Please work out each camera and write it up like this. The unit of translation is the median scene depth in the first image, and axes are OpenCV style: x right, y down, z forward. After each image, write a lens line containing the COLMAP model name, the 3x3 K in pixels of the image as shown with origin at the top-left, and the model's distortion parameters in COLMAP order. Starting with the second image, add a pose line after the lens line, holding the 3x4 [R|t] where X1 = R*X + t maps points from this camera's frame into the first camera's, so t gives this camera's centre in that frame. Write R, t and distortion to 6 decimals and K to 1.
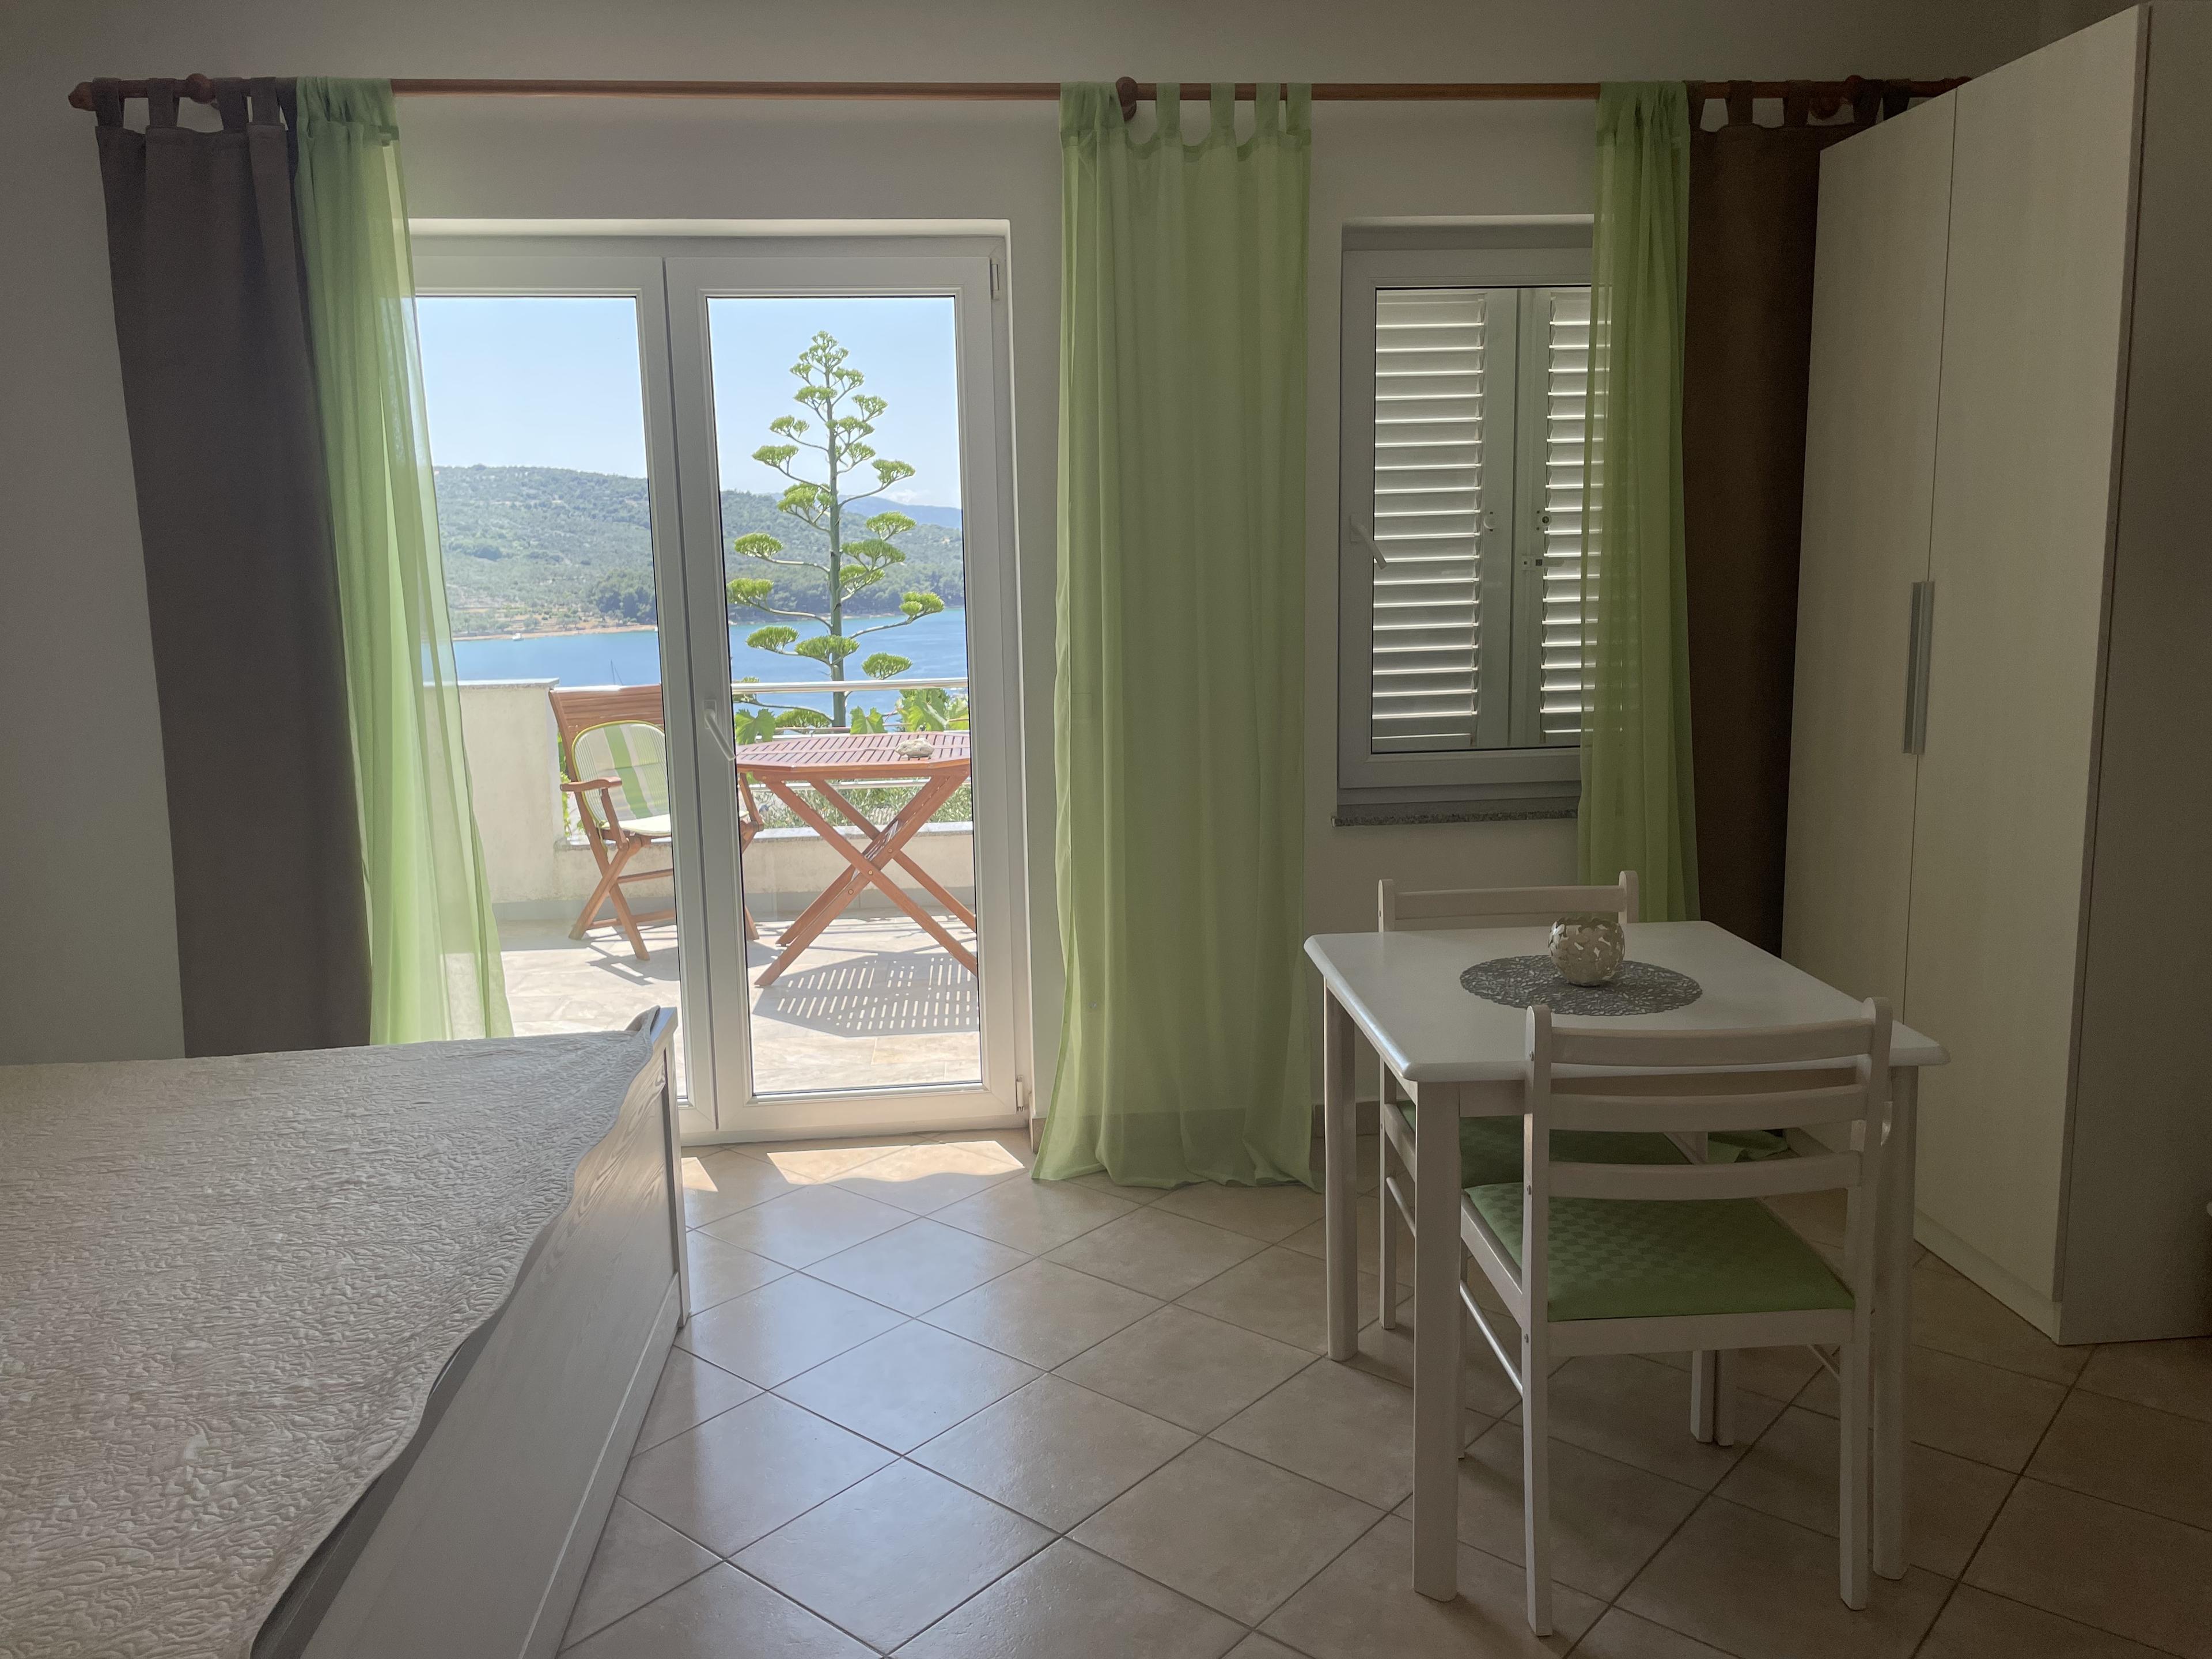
lens RADIAL K [[1679.4, 0, 1096.3], [0, 1679.4, 813.6], [0, 0, 1]] dist [0.033614, -0.041499]
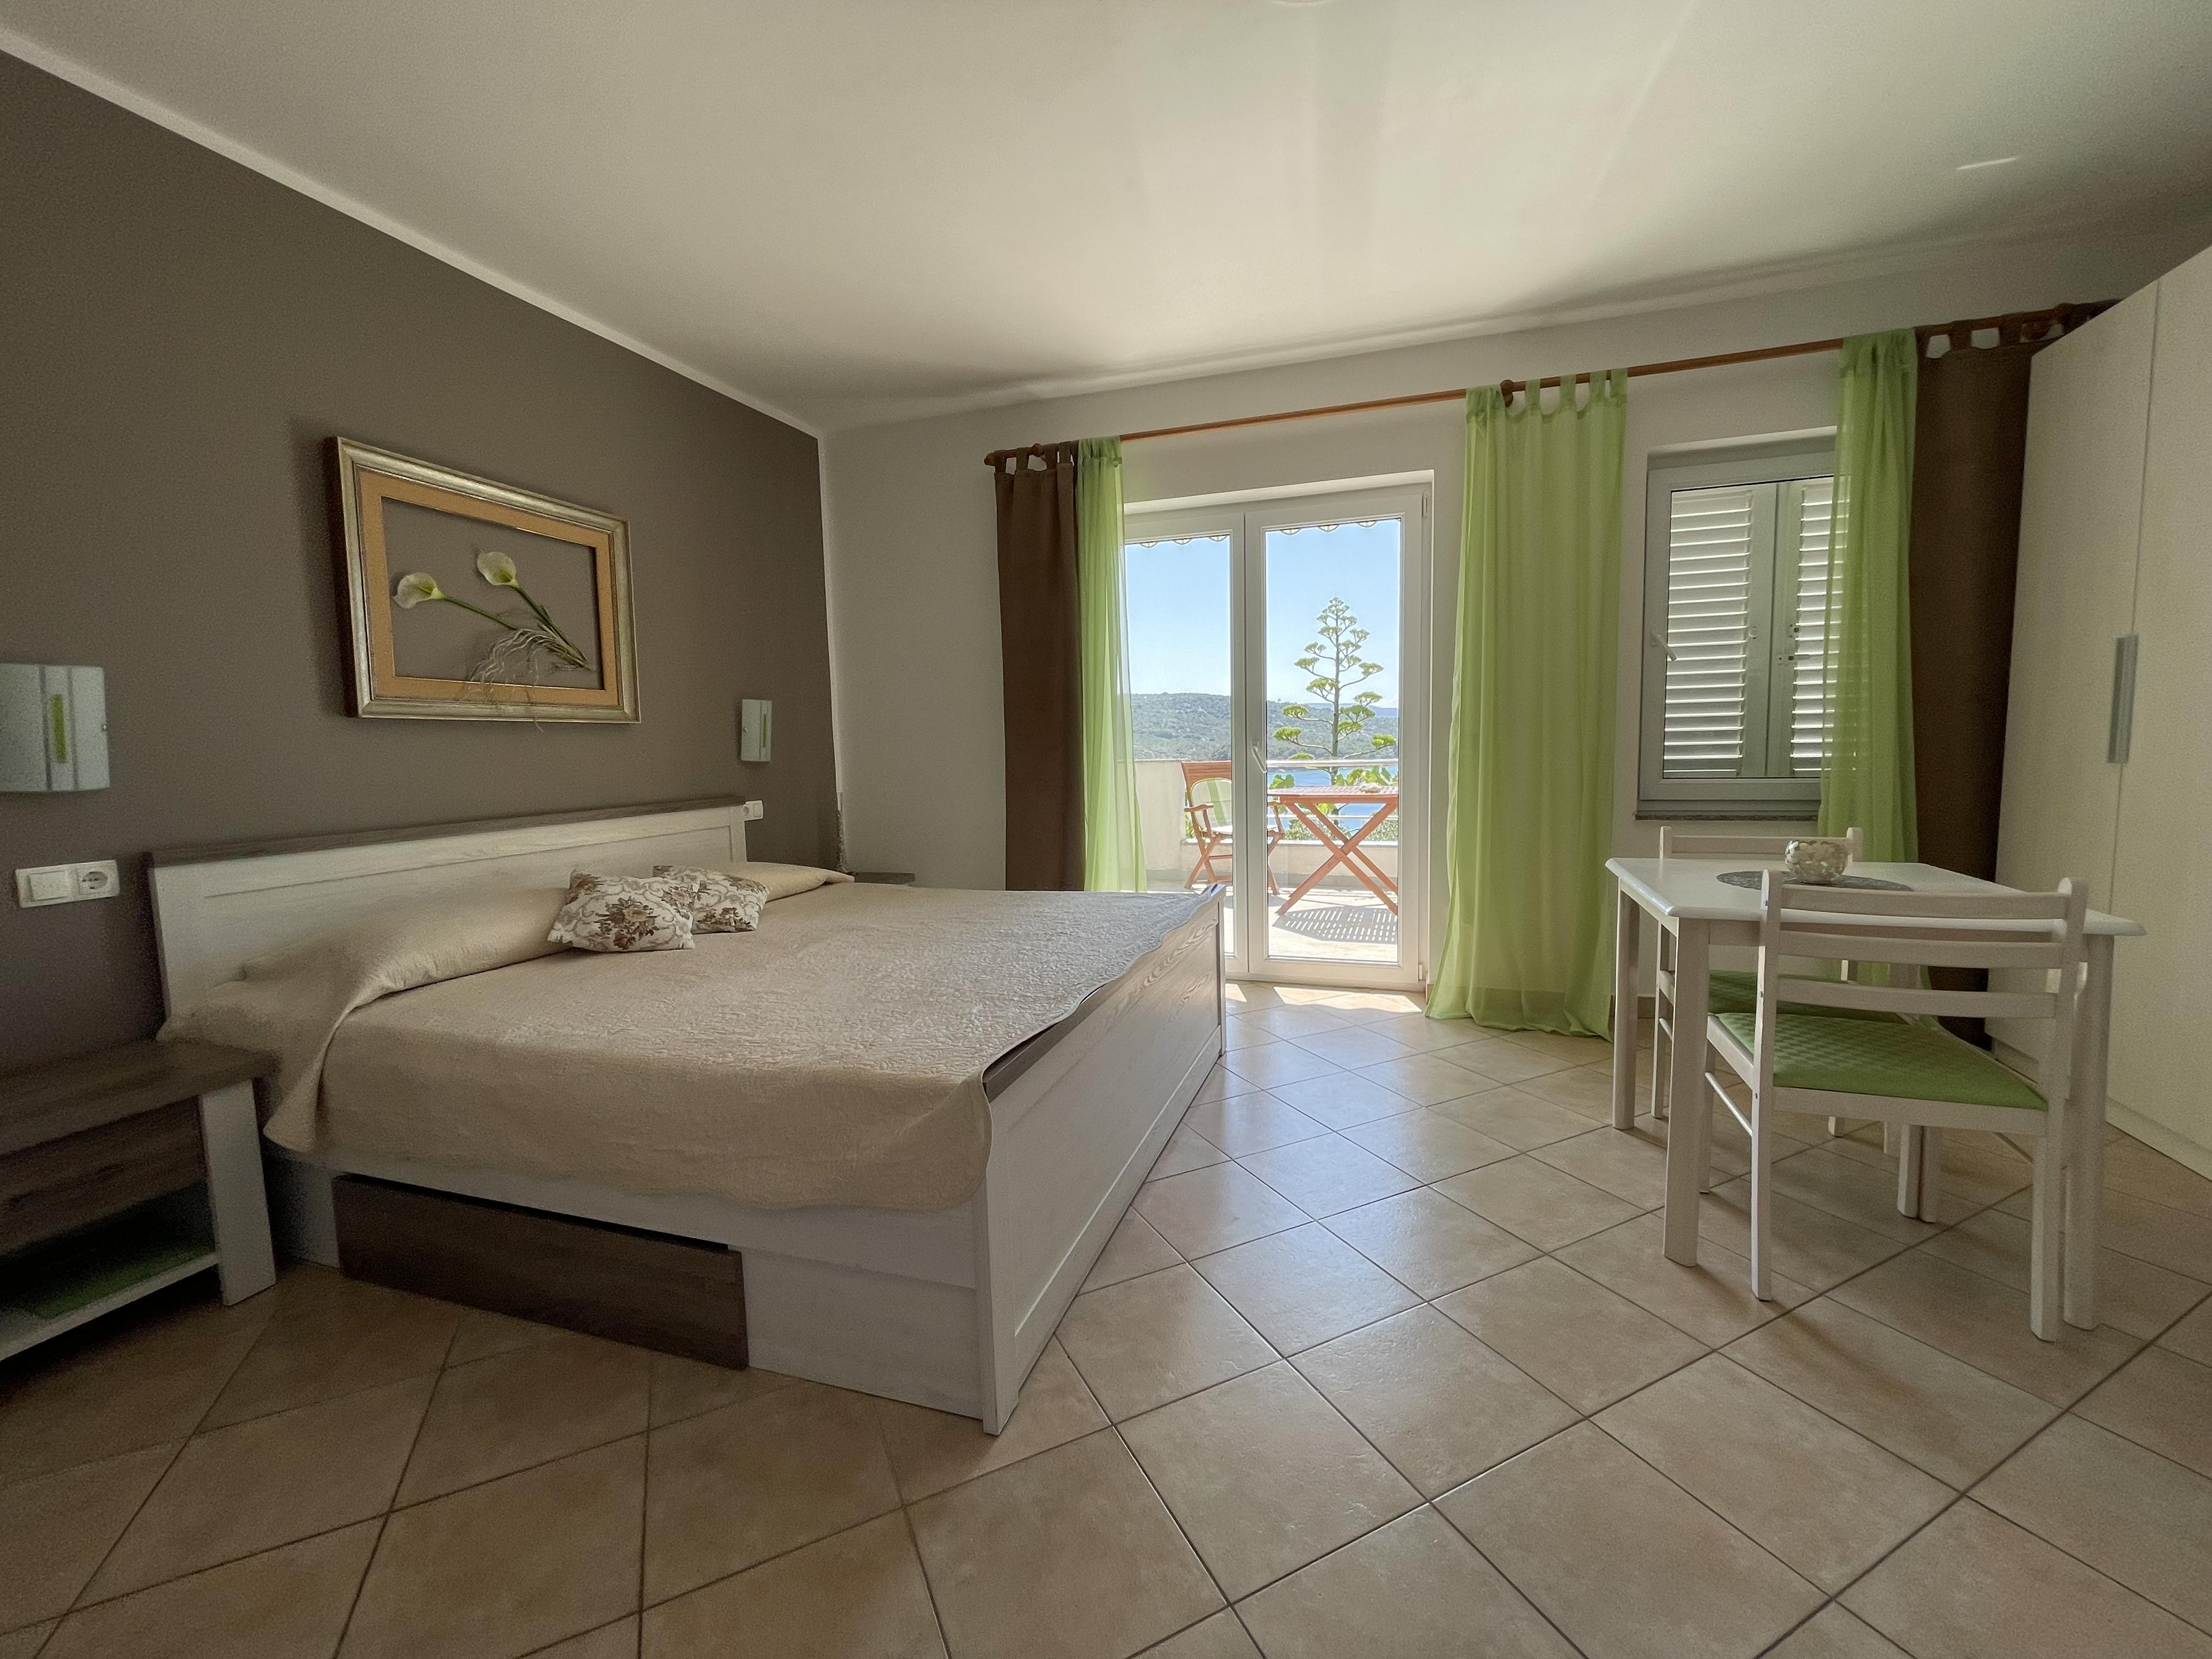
lens RADIAL K [[887.6, 0, 1097.9], [0, 887.6, 817.5], [0, 0, 1]] dist [-0.011185, 0.002558]
pose [[0.914100, 0.036889, -0.403807, 0.015283], [-0.060123, 0.997176, -0.045006, 0.076138], [0.401007, 0.065418, 0.913736, 0.018441]]
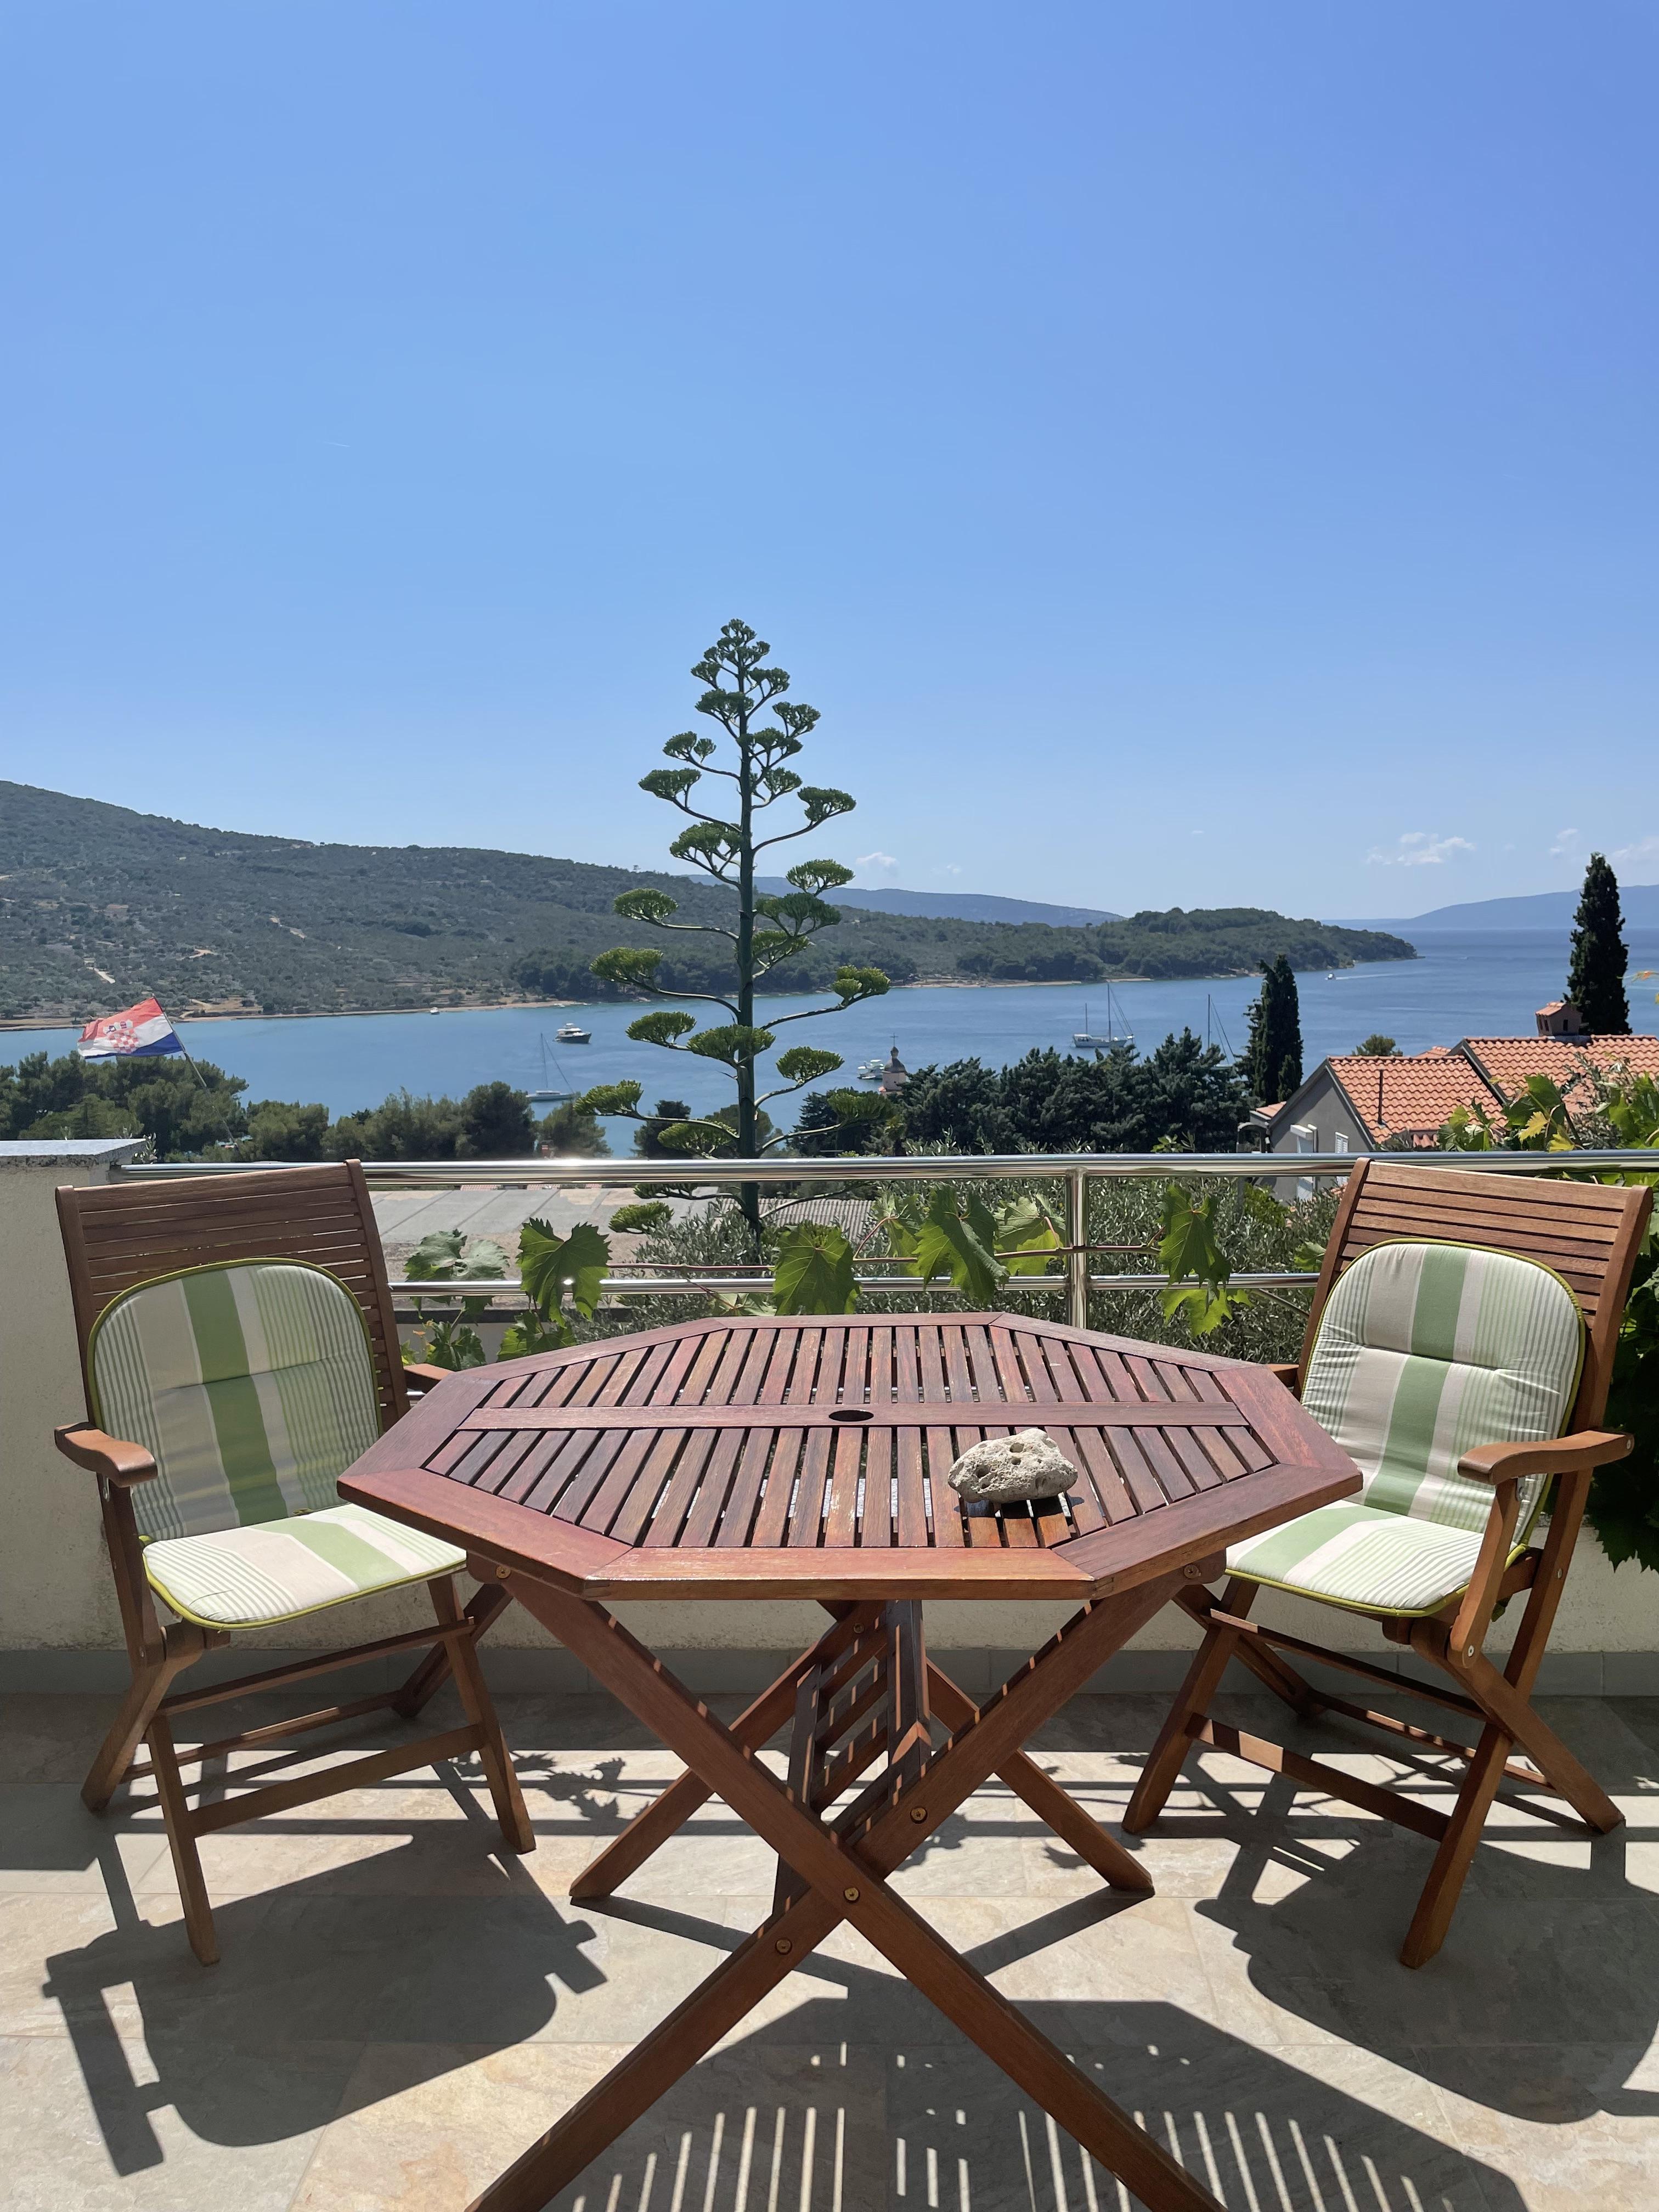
lens RADIAL K [[1679.4, 0, 833.4], [0, 1679.4, 1084.2], [0, 0, 1]] dist [0.033614, -0.041499]
pose [[0.994825, 0.014516, -0.100556, -0.161867], [-0.020877, 0.997827, -0.062497, -0.136663], [0.099431, 0.064273, 0.992967, 1.075037]]
